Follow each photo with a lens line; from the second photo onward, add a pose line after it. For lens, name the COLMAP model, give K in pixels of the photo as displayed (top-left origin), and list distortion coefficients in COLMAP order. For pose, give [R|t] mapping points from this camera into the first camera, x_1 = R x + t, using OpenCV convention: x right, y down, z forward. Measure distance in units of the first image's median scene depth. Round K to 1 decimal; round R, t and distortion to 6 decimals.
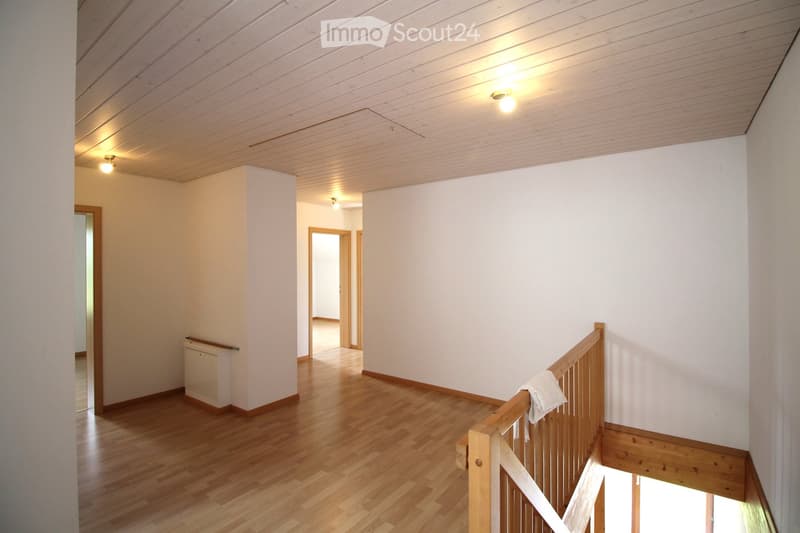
lens RADIAL K [[384.2, 0, 400.0], [0, 384.2, 266.5], [0, 0, 1]] dist [-0.002304, -0.000234]
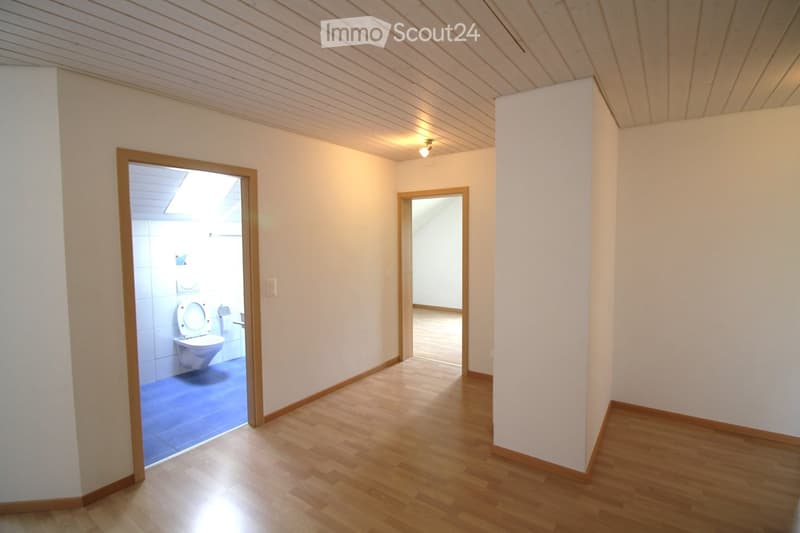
lens RADIAL K [[384.2, 0, 400.0], [0, 384.2, 266.5], [0, 0, 1]] dist [-0.002304, -0.000234]
pose [[0.020892, 0.092859, -0.995460, 0.419836], [0.003769, 0.995663, 0.092957, -0.049390], [0.999775, -0.005694, 0.020452, 1.104312]]
